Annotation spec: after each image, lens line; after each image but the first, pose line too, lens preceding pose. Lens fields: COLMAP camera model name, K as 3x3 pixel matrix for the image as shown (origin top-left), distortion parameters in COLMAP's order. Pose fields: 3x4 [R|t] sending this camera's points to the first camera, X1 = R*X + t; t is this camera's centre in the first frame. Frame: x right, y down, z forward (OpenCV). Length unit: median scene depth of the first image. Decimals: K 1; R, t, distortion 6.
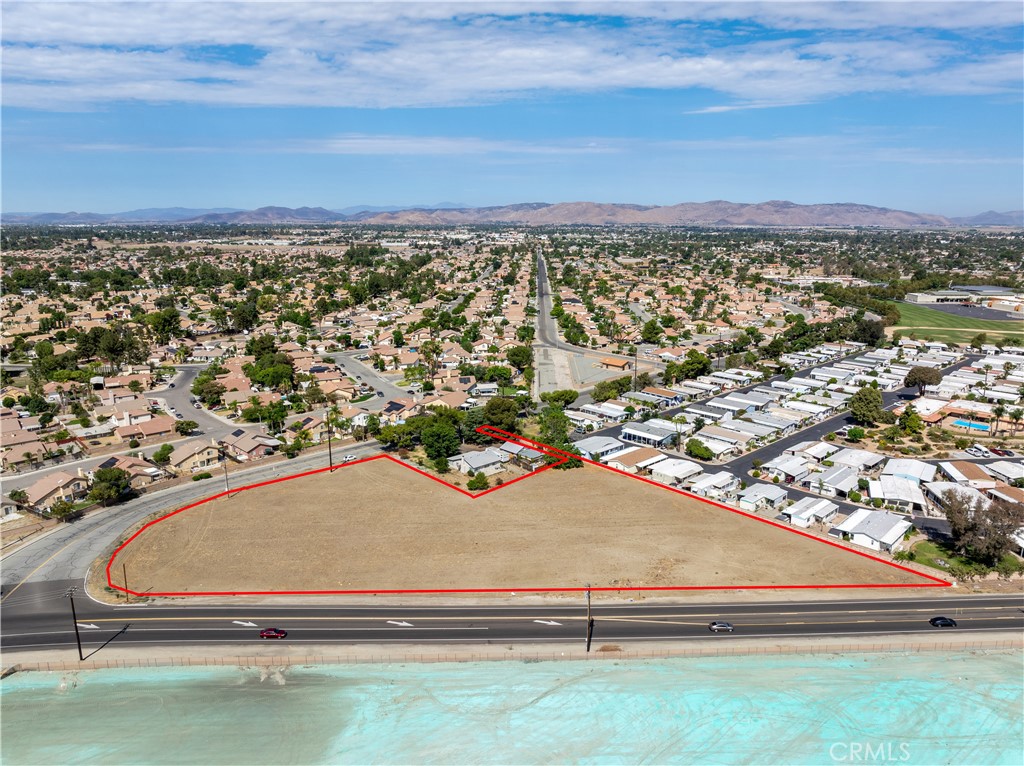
lens RADIAL K [[719.7, 0, 517.1], [0, 719.7, 383.7], [0, 0, 1]] dist [-0.026139, 0.016389]
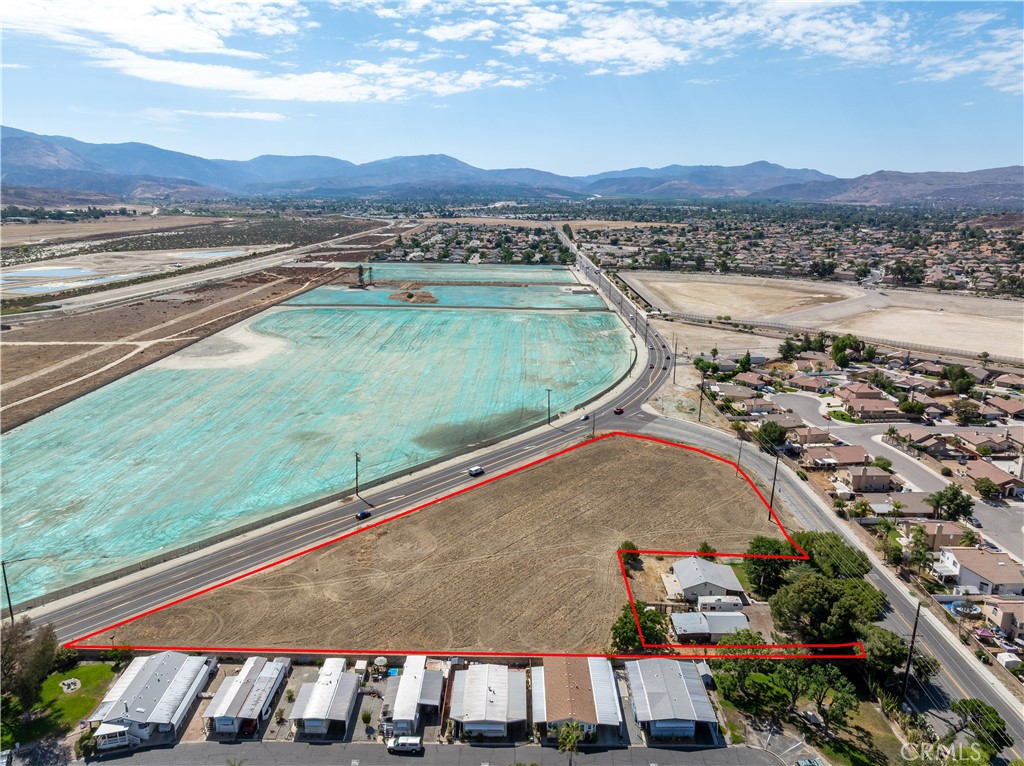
lens RADIAL K [[719.7, 0, 517.1], [0, 719.7, 383.7], [0, 0, 1]] dist [-0.026139, 0.016389]
pose [[-0.691944, 0.171077, -0.701388, 0.518028], [-0.178689, 0.900707, 0.395976, -0.305753], [0.699488, 0.399323, -0.592670, 1.161653]]
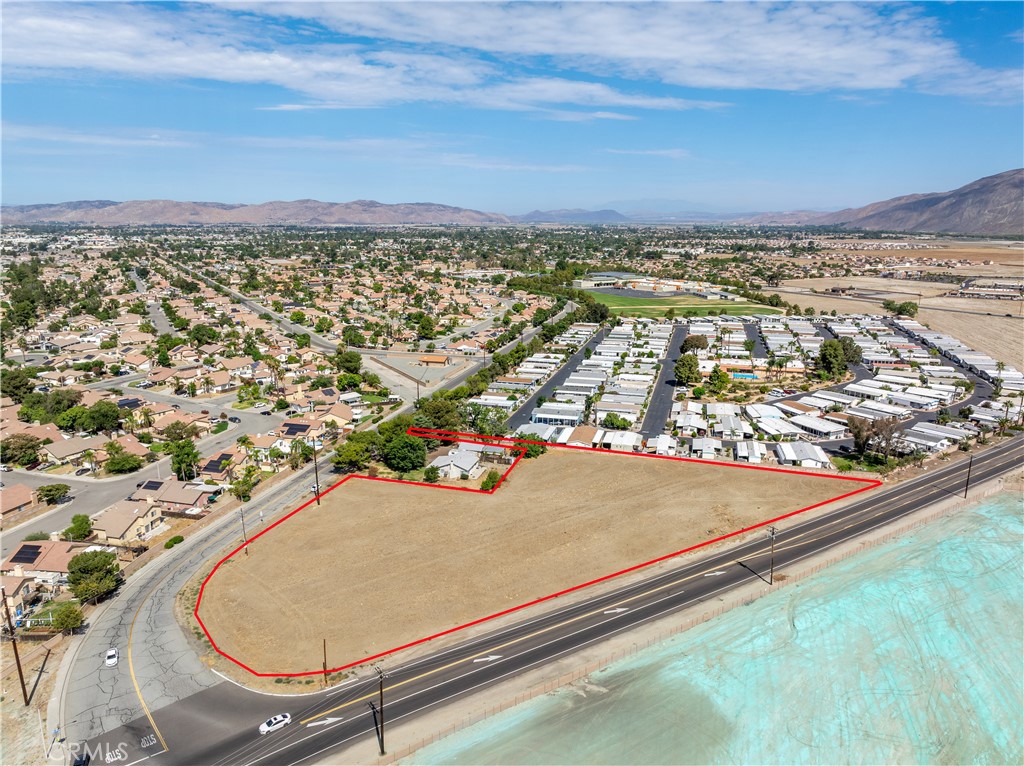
lens RADIAL K [[719.7, 0, 517.1], [0, 719.7, 383.7], [0, 0, 1]] dist [-0.026139, 0.016389]
pose [[0.852033, -0.118491, 0.509901, -0.453935], [0.117739, 0.992466, 0.033890, -0.024771], [-0.510075, 0.031159, 0.859565, 0.101848]]
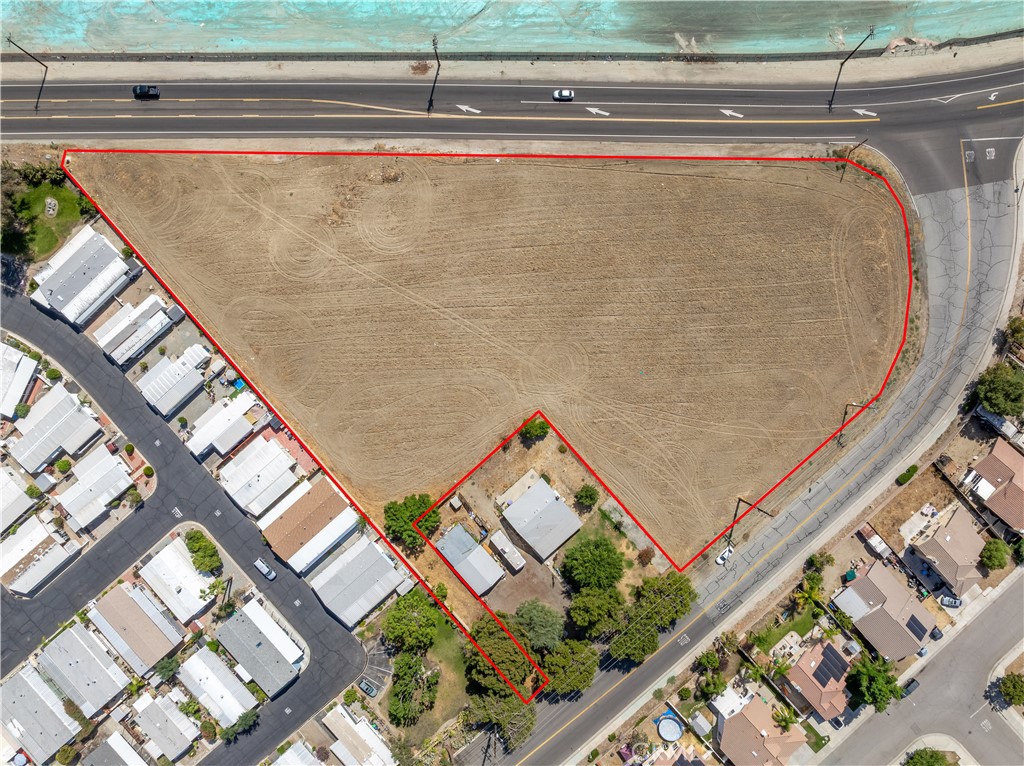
lens RADIAL K [[719.7, 0, 517.1], [0, 719.7, 383.7], [0, 0, 1]] dist [-0.026139, 0.016389]
pose [[-0.999152, -0.038069, -0.015666, -0.019503], [-0.007015, -0.217531, 0.976028, -0.515567], [-0.040565, 0.975311, 0.217080, 0.693287]]
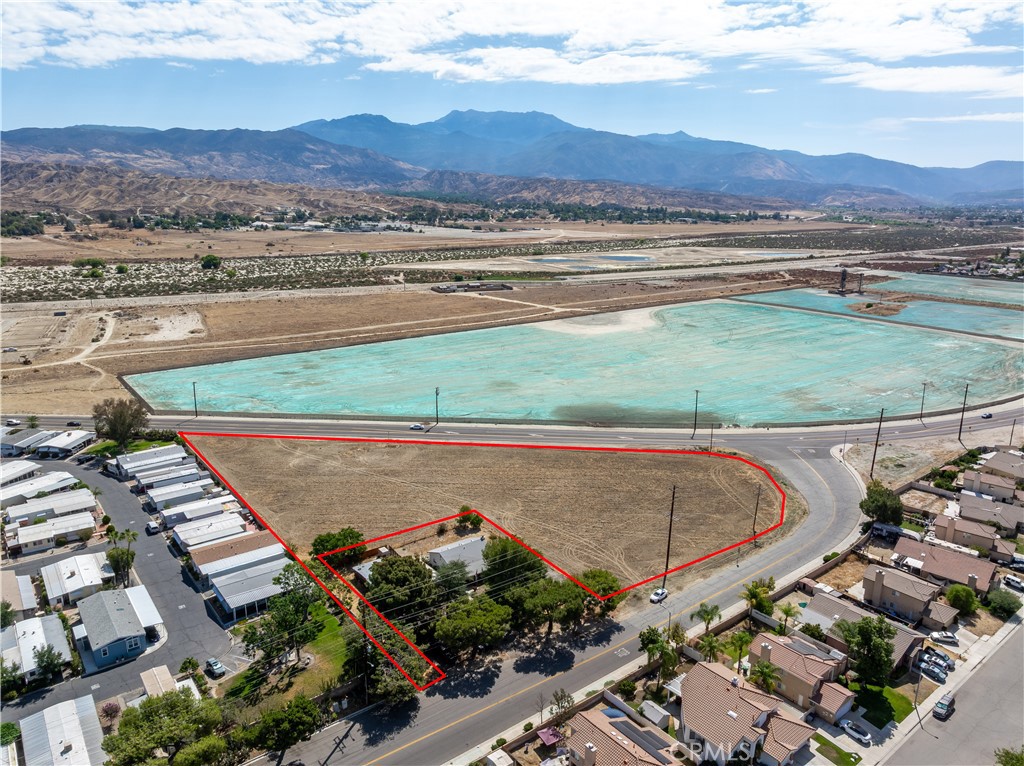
lens RADIAL K [[719.7, 0, 517.1], [0, 719.7, 383.7], [0, 0, 1]] dist [-0.026139, 0.016389]
pose [[-0.995402, -0.039950, 0.087053, -0.154964], [0.005261, 0.884689, 0.466151, -0.345758], [-0.095637, 0.464466, -0.880412, 1.455471]]
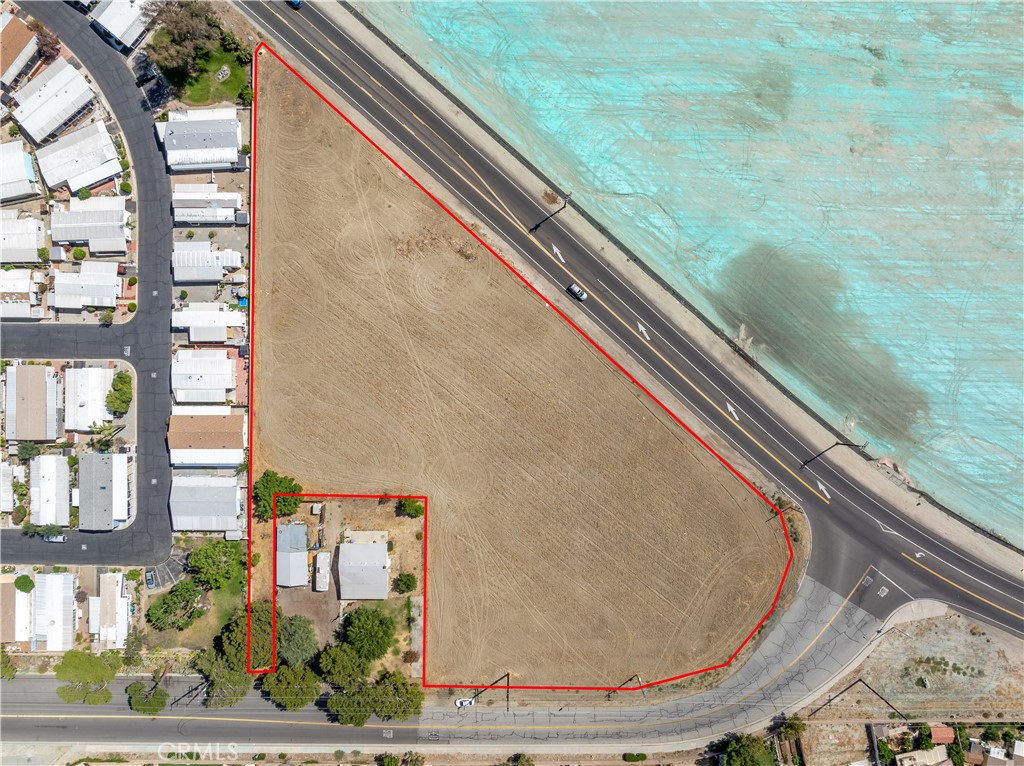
lens RADIAL K [[719.7, 0, 517.1], [0, 719.7, 383.7], [0, 0, 1]] dist [-0.026139, 0.016389]
pose [[-0.722342, -0.691467, -0.009735, -0.030788], [0.144144, -0.164318, 0.975819, -0.568941], [-0.676346, 0.703472, 0.218365, 0.550968]]
